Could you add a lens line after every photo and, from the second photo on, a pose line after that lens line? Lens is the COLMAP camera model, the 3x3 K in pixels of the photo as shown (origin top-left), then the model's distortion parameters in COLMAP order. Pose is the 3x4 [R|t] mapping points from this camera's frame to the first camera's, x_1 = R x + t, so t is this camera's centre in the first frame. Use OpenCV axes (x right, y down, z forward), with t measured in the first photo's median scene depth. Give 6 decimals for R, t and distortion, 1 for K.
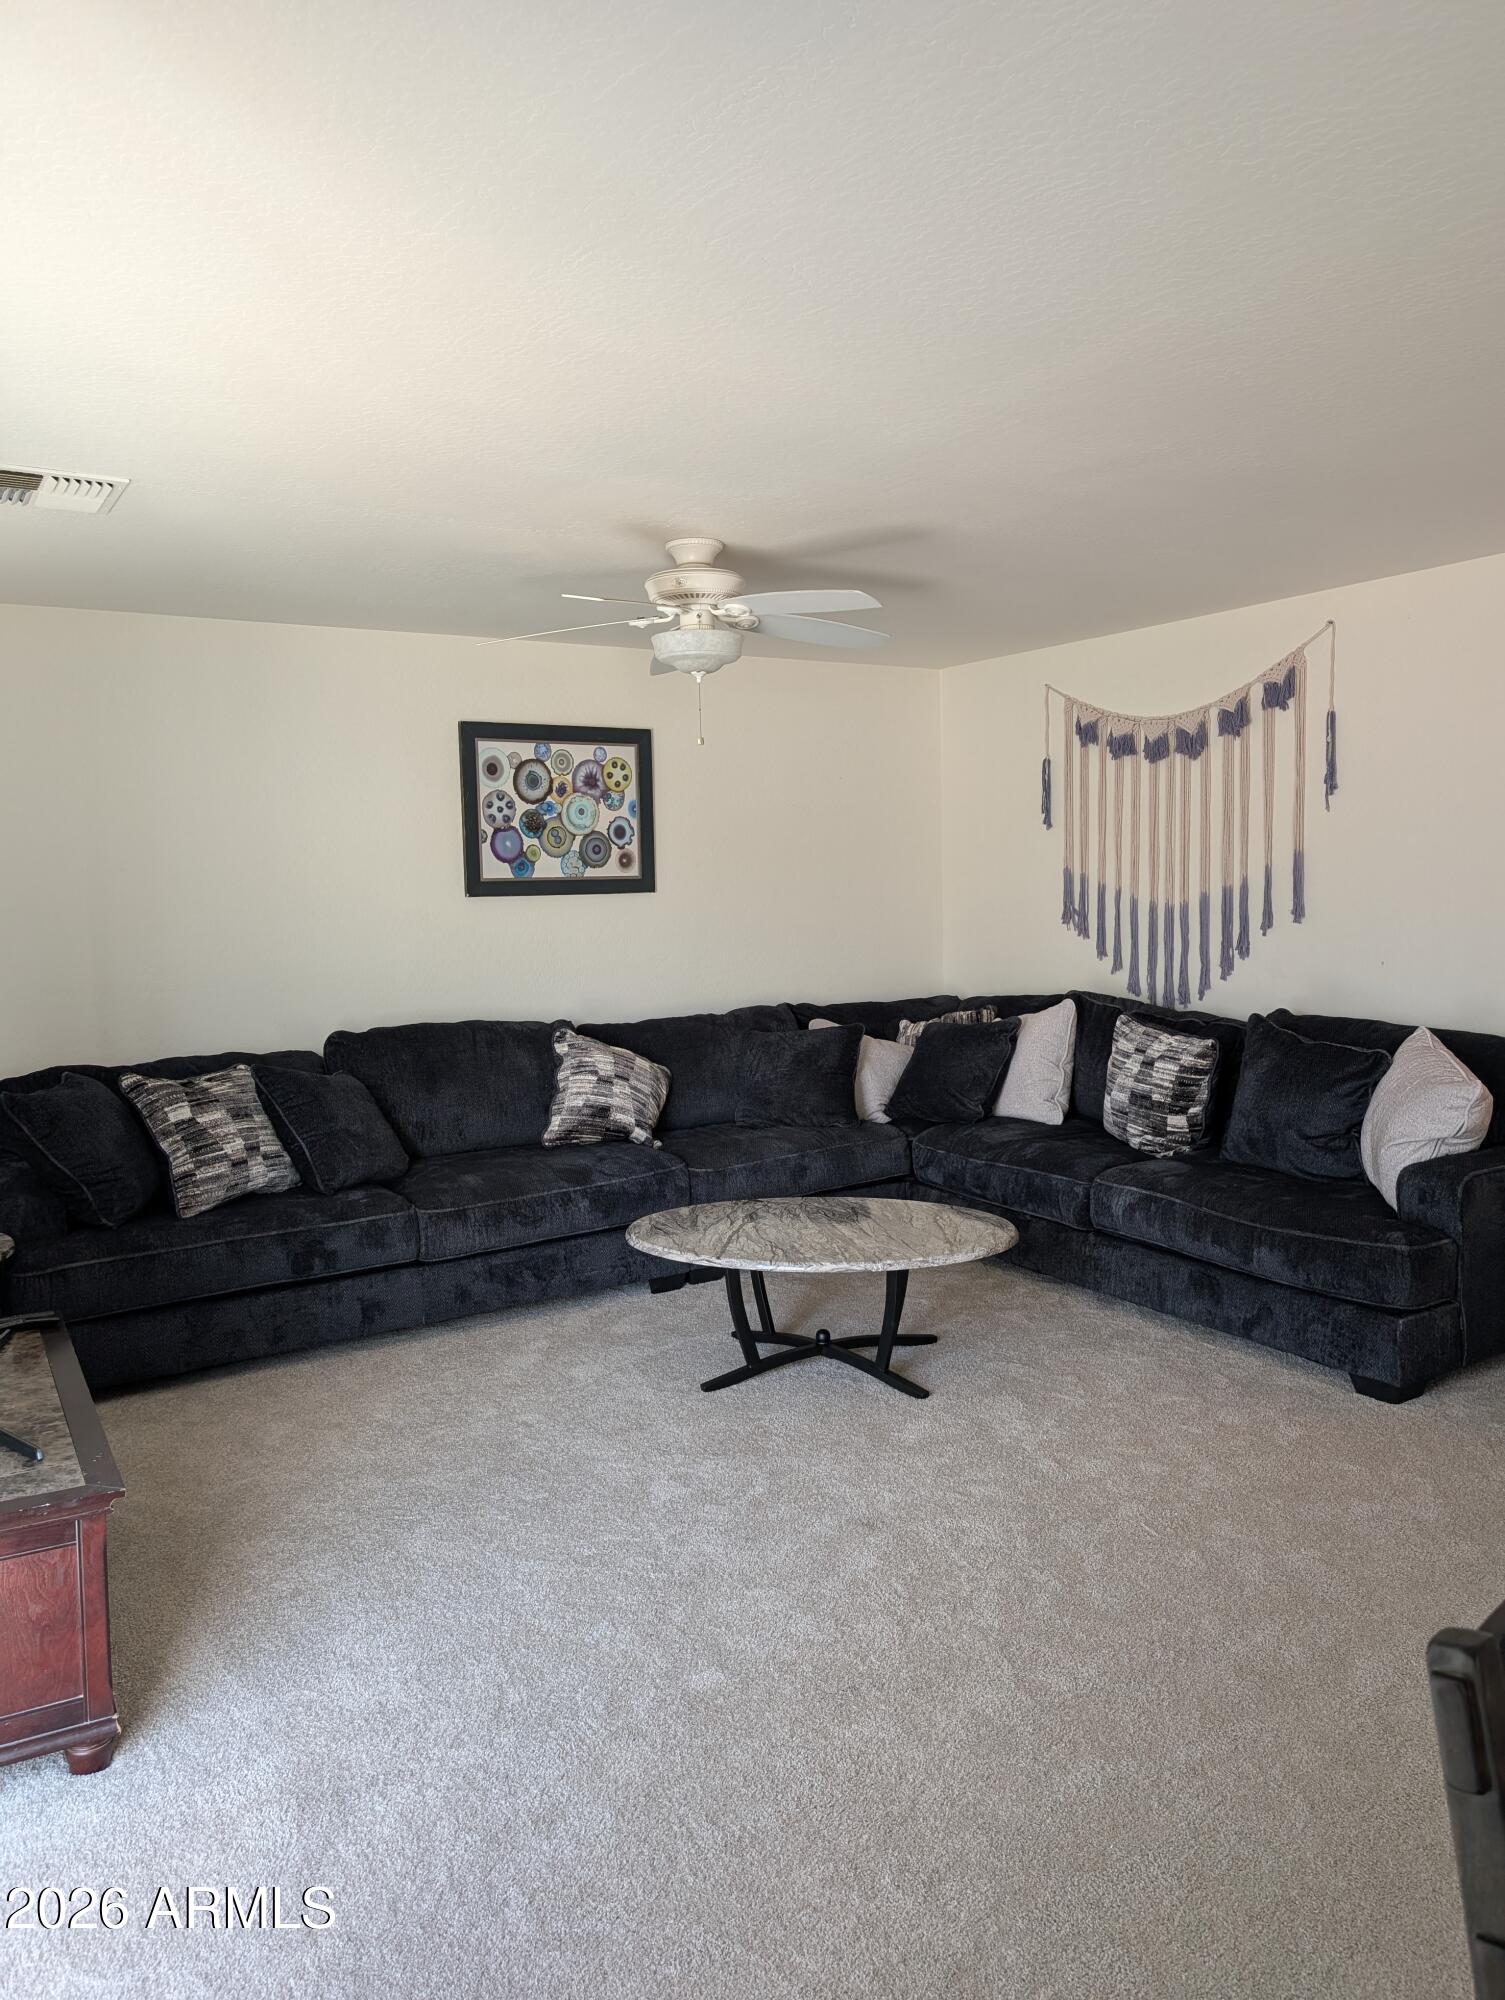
lens RADIAL K [[1421.2, 0, 750.8], [0, 1421.2, 1004.5], [0, 0, 1]] dist [0.003098, 0.001597]
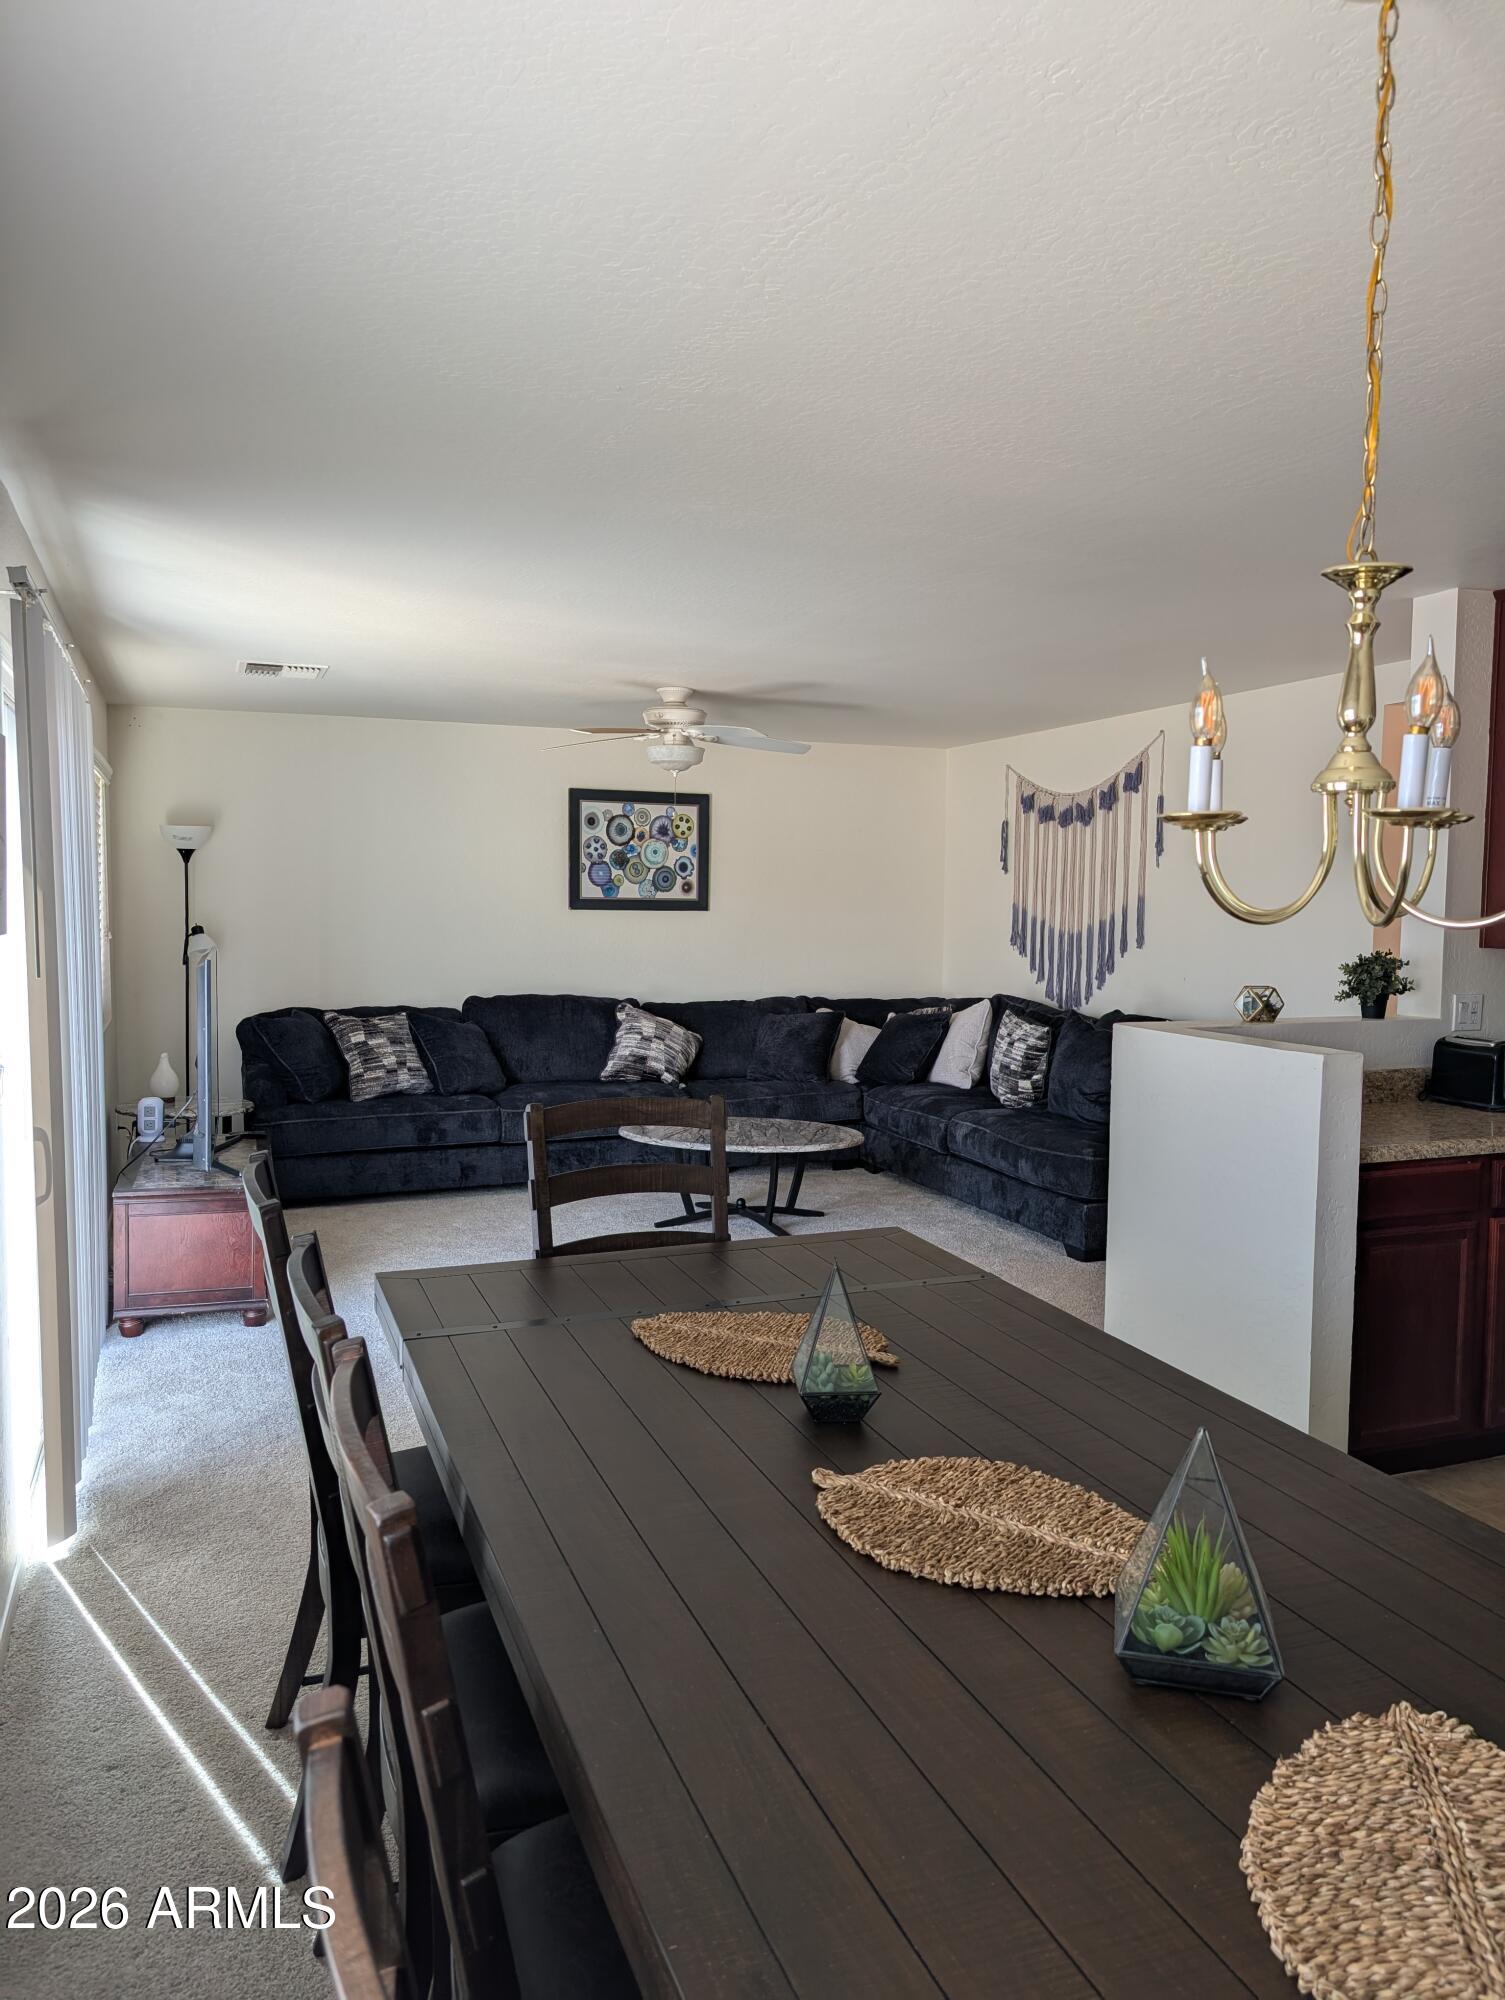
lens RADIAL K [[1416.8, 0, 752.5], [0, 1416.8, 1000.0], [0, 0, 1]] dist [0.048262, 0.000016]
pose [[0.982122, 0.045568, -0.182645, 0.261120], [-0.049136, 0.998679, -0.015056, 0.029853], [0.181718, 0.023762, 0.983064, -0.395020]]
